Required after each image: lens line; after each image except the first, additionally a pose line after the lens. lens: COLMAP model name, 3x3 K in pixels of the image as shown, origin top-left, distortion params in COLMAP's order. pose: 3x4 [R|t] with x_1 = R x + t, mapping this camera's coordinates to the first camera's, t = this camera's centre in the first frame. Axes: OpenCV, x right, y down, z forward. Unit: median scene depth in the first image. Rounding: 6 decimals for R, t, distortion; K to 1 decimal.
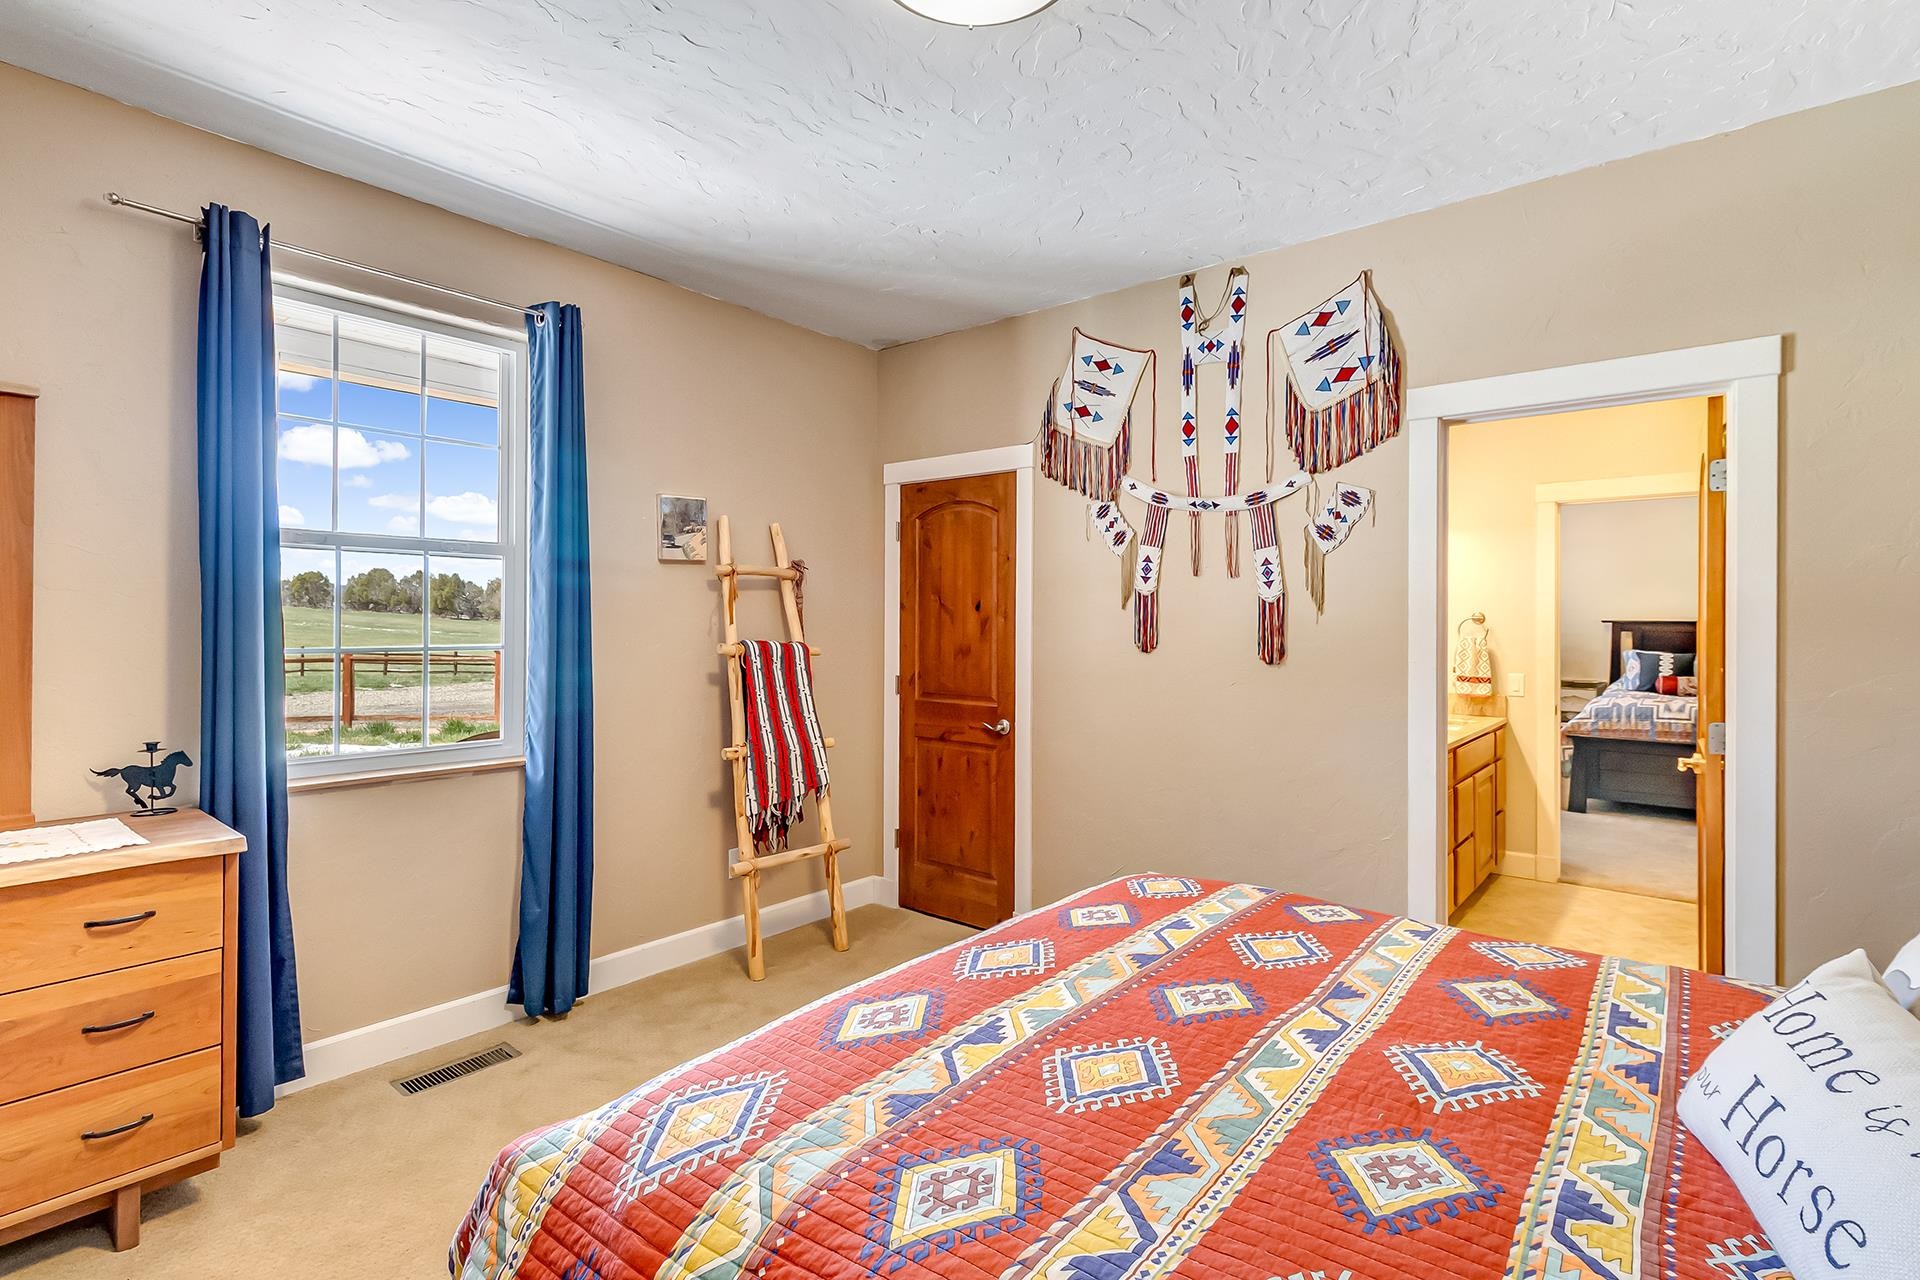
lens RADIAL K [[910.9, 0, 952.2], [0, 910.9, 624.0], [0, 0, 1]] dist [-0.000513, 0.000724]
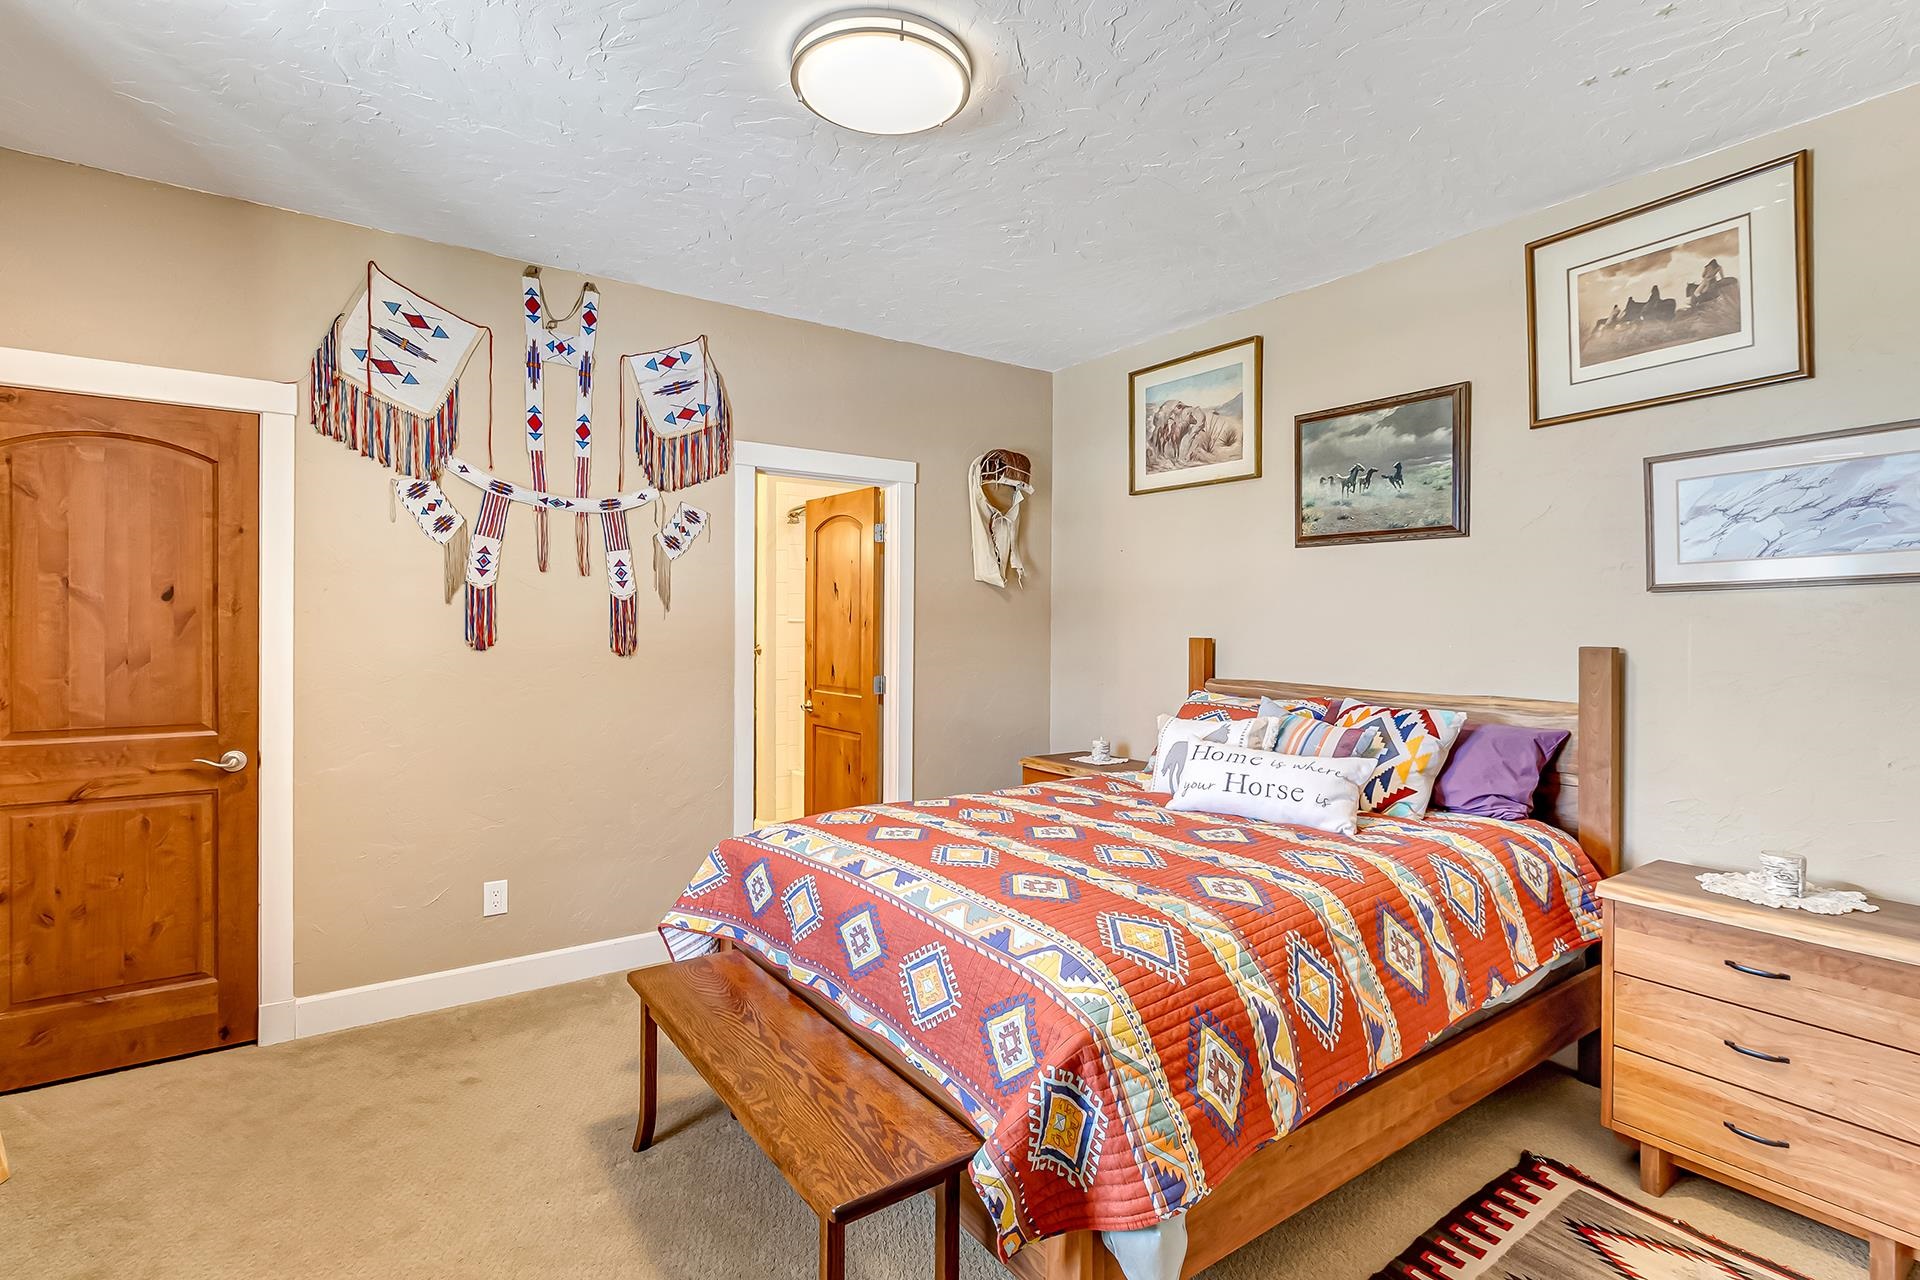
lens RADIAL K [[954.2, 0, 965.1], [0, 954.2, 628.3], [0, 0, 1]] dist [0.004823, 0.001019]
pose [[0.244187, -0.013378, 0.969636, -0.637779], [-0.001027, 0.999901, 0.014054, -0.005624], [-0.969728, -0.004428, 0.244149, 0.291376]]
